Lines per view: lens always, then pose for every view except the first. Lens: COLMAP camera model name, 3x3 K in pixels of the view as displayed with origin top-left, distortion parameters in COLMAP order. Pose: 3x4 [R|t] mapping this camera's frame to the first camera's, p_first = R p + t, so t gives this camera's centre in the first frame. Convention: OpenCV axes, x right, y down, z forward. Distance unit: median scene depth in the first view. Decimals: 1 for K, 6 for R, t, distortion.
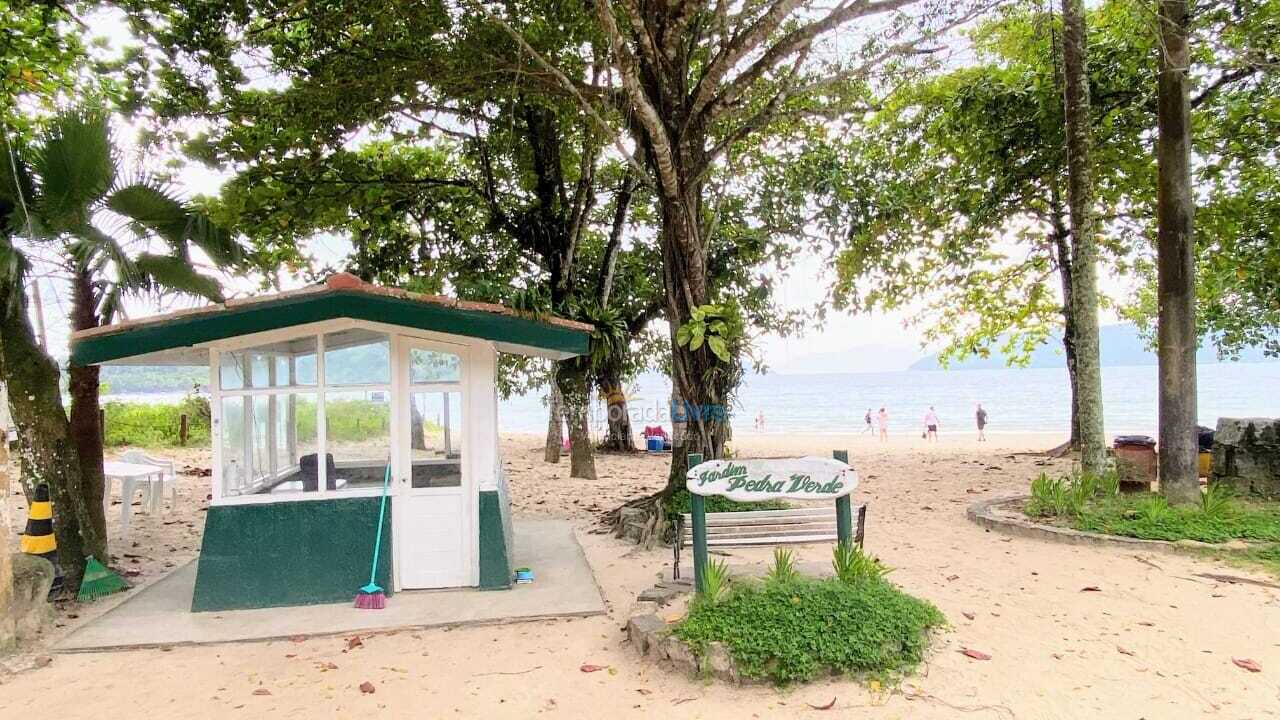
lens RADIAL K [[804.0, 0, 640.0], [0, 804.0, 360.0], [0, 0, 1]] dist [0.066322, -0.000012]
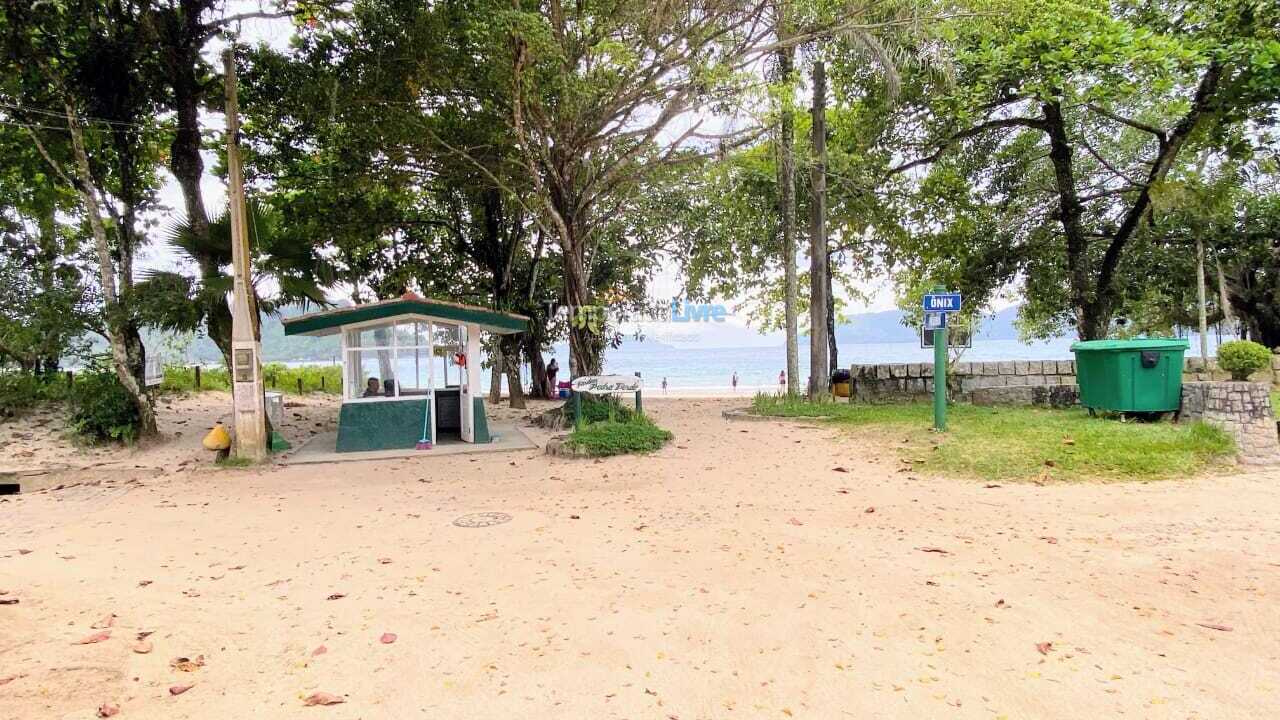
lens RADIAL K [[804.0, 0, 640.0], [0, 804.0, 360.0], [0, 0, 1]] dist [0.066322, -0.000012]
pose [[0.994712, -0.002109, 0.102680, 0.010101], [-0.000924, 0.999565, 0.029480, 0.005145], [-0.102698, -0.029419, 0.994277, -0.842034]]
